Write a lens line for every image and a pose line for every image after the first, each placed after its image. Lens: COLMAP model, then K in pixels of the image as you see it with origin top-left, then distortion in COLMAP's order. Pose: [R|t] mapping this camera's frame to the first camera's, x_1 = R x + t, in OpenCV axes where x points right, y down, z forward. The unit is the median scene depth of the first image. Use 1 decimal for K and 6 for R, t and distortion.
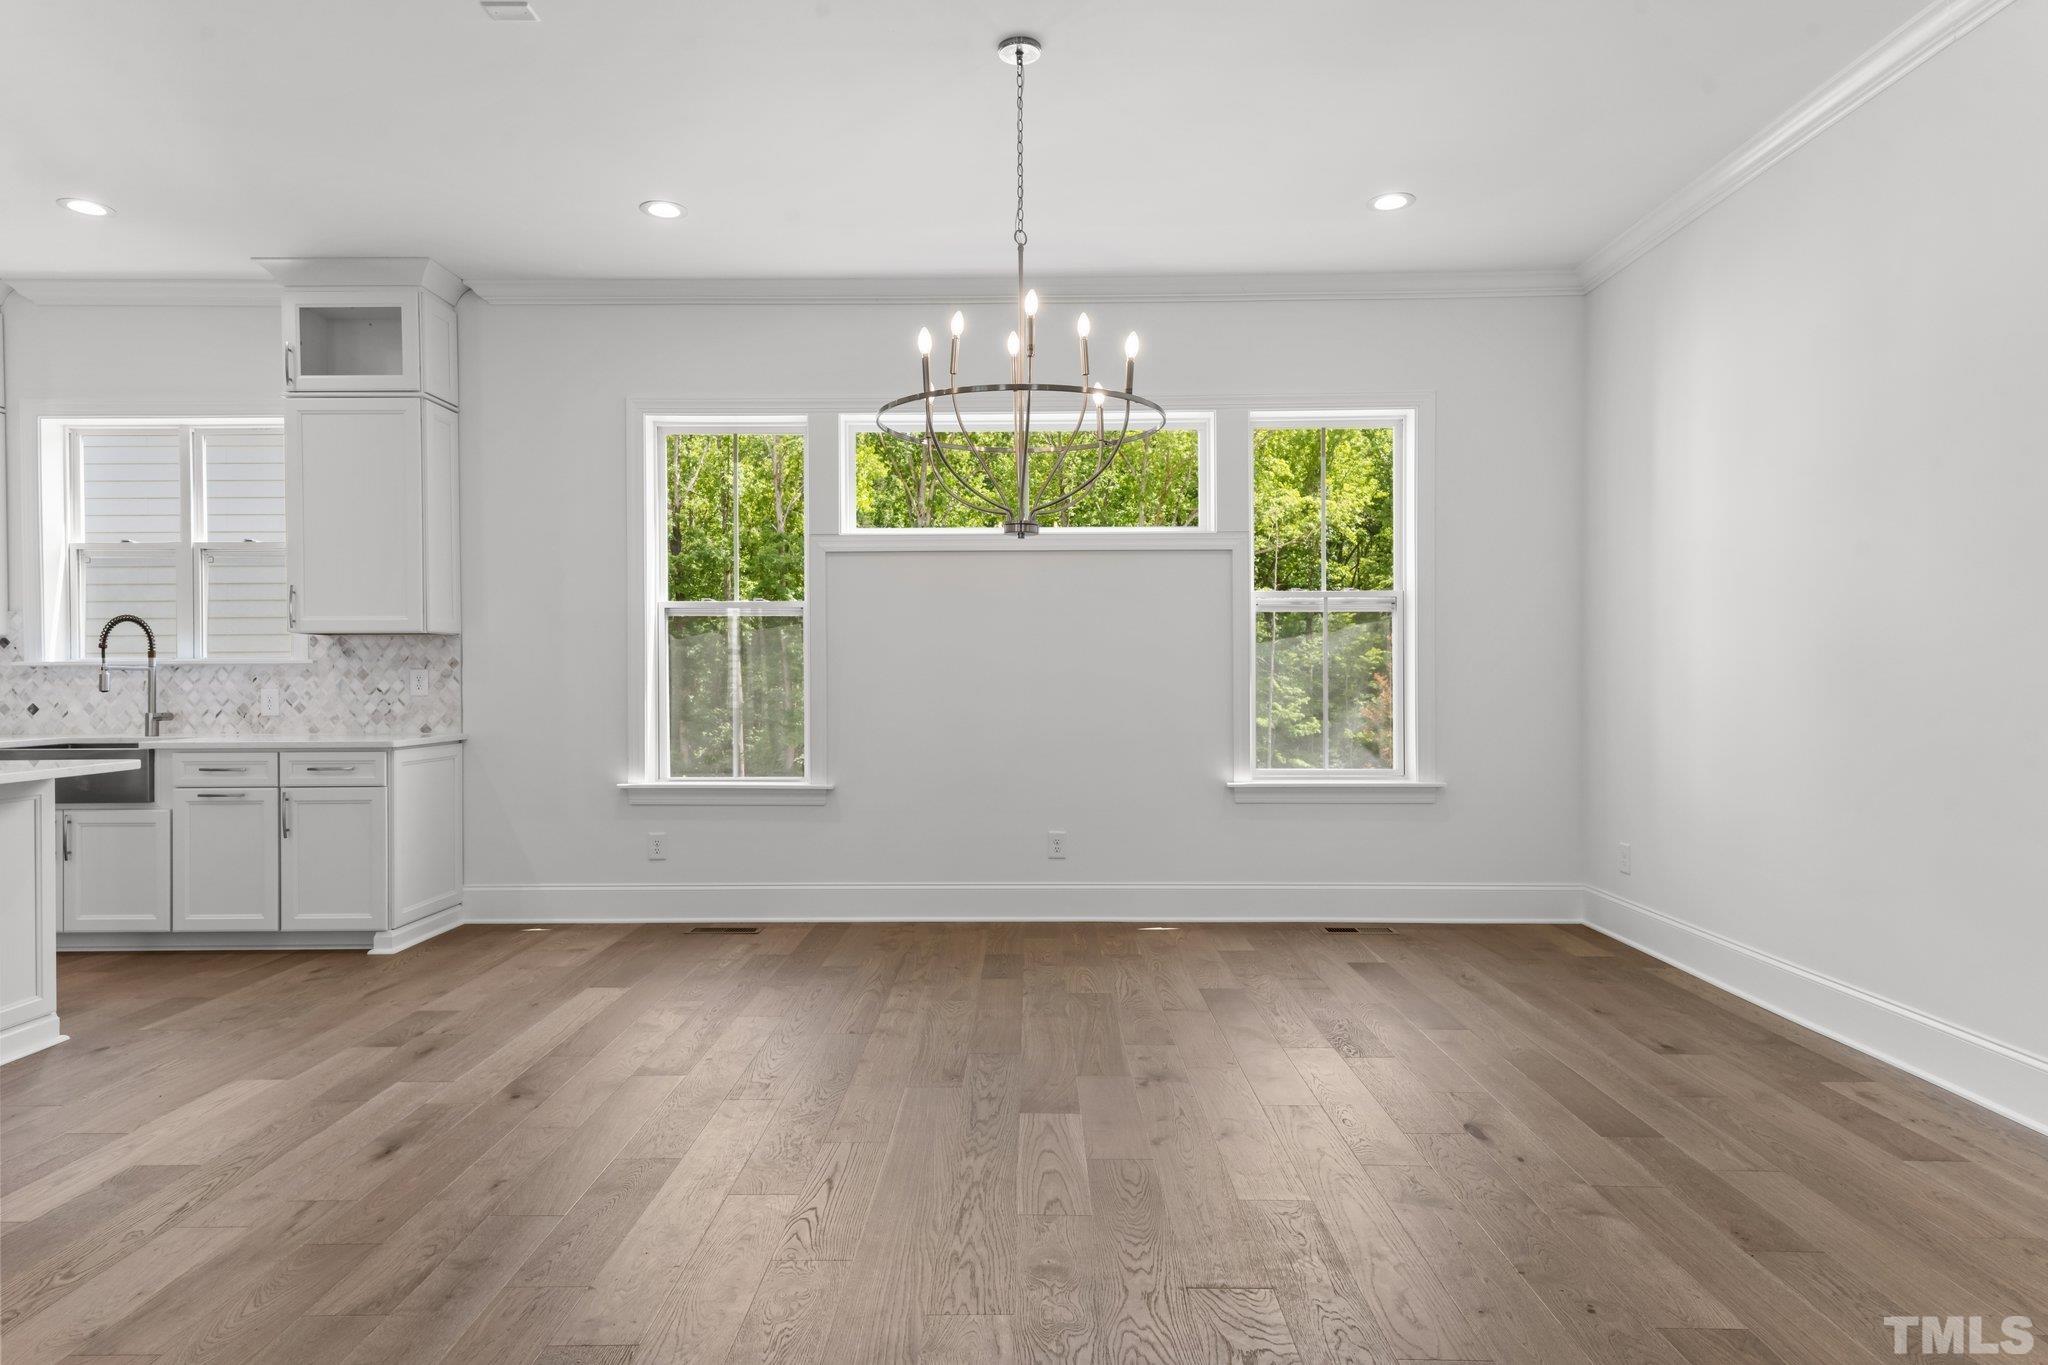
lens RADIAL K [[1162.1, 0, 1029.4], [0, 1162.1, 686.4], [0, 0, 1]] dist [0.000976, -0.001827]
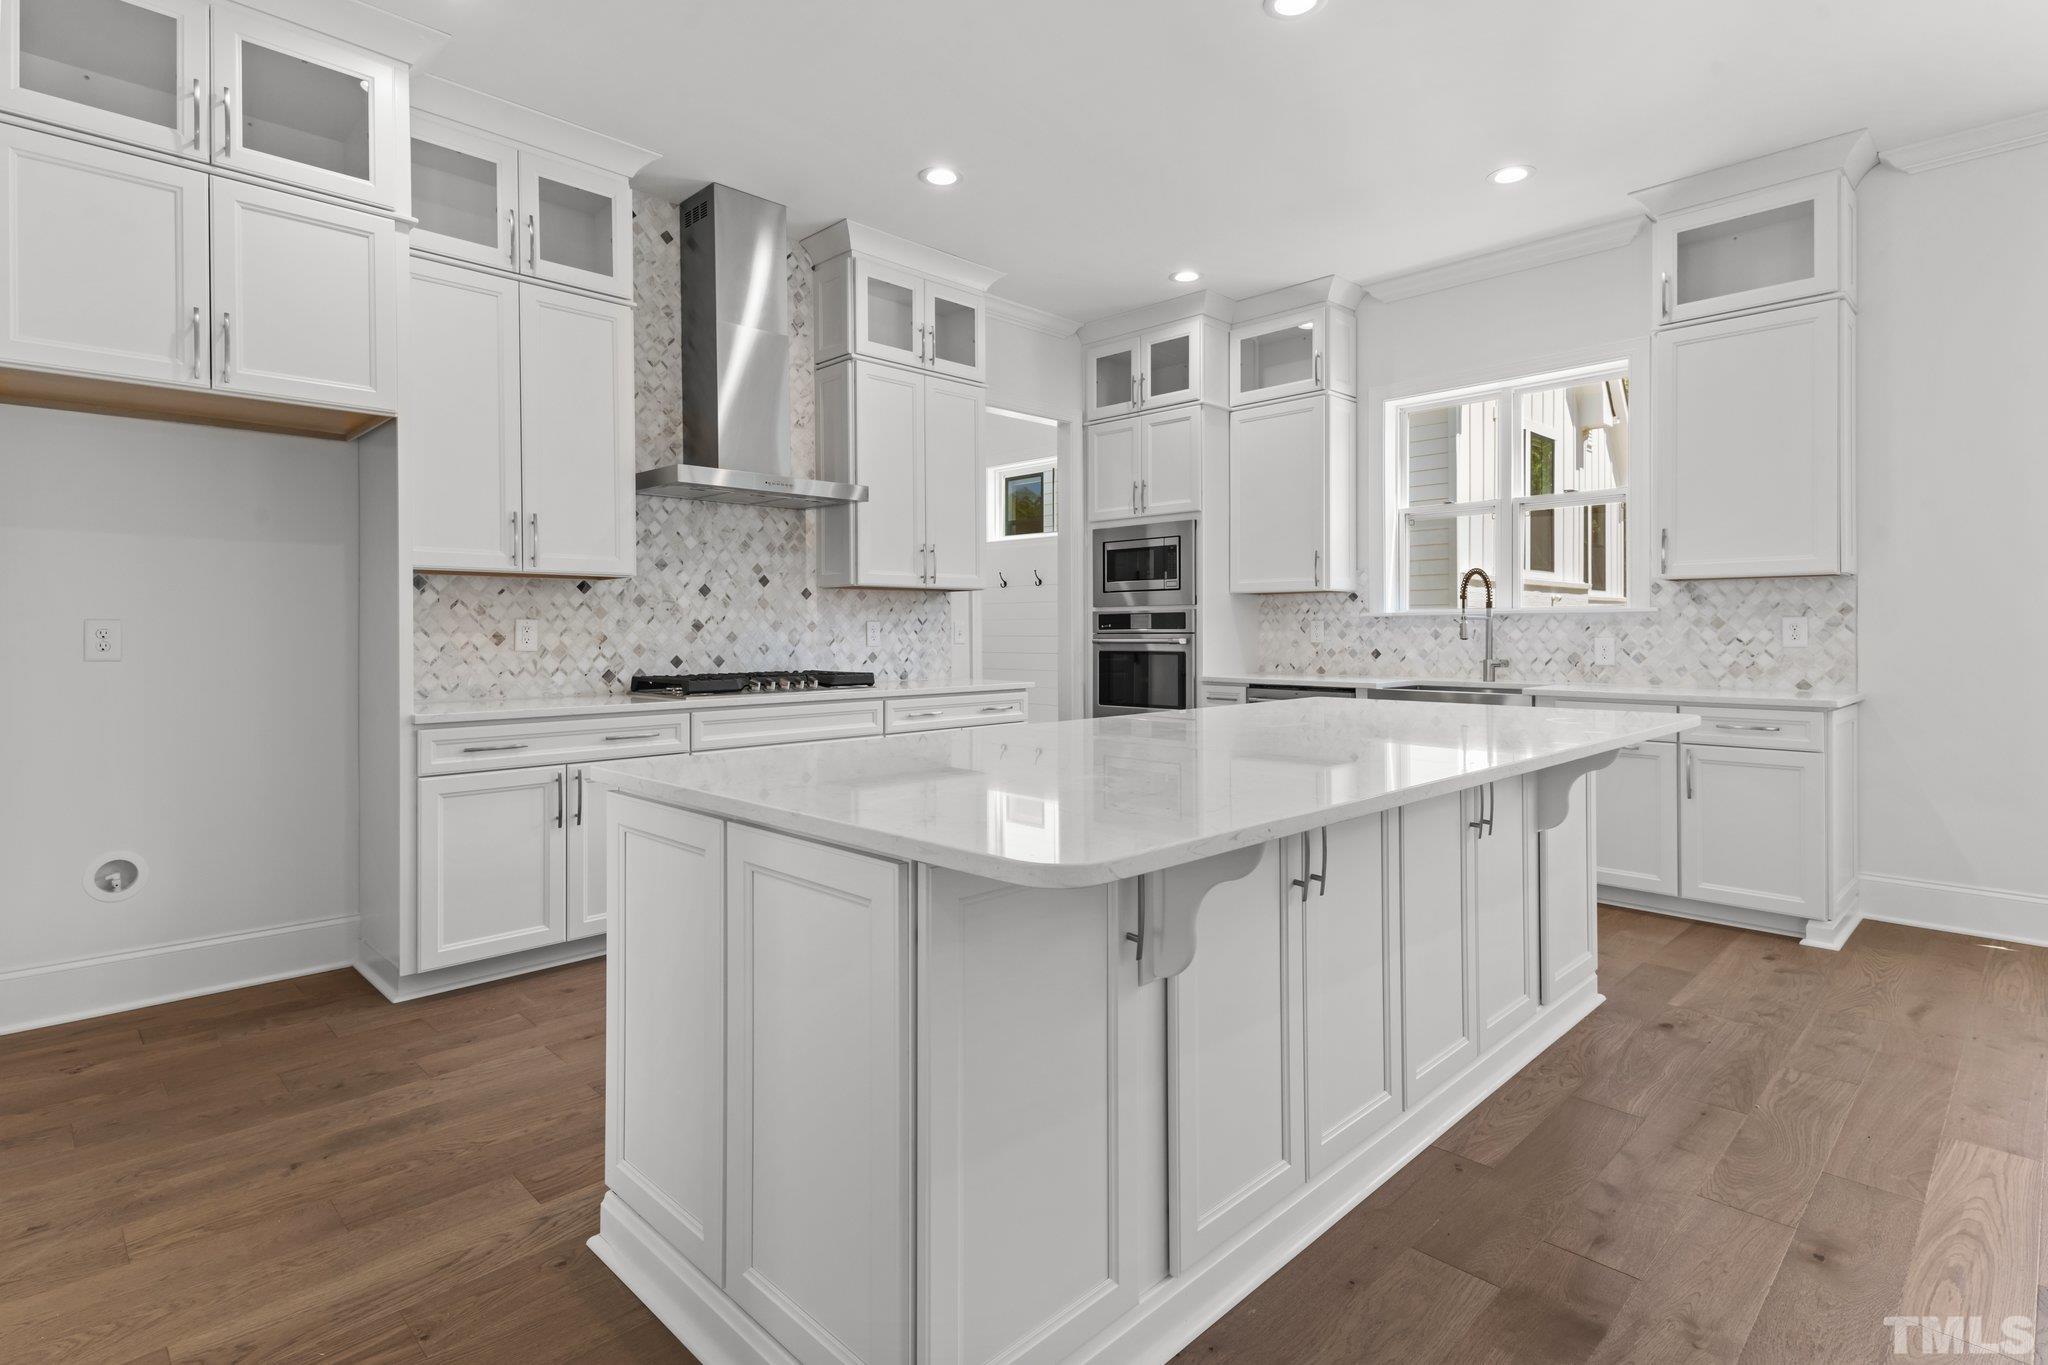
lens RADIAL K [[1019.0, 0, 1024.0], [0, 1019.0, 629.7], [0, 0, 1]] dist [0.020893, 0.000442]
pose [[0.697348, 0.001568, -0.716731, -0.372988], [-0.008620, 0.999944, -0.006199, 0.004843], [0.716681, 0.010501, 0.697322, 0.038622]]
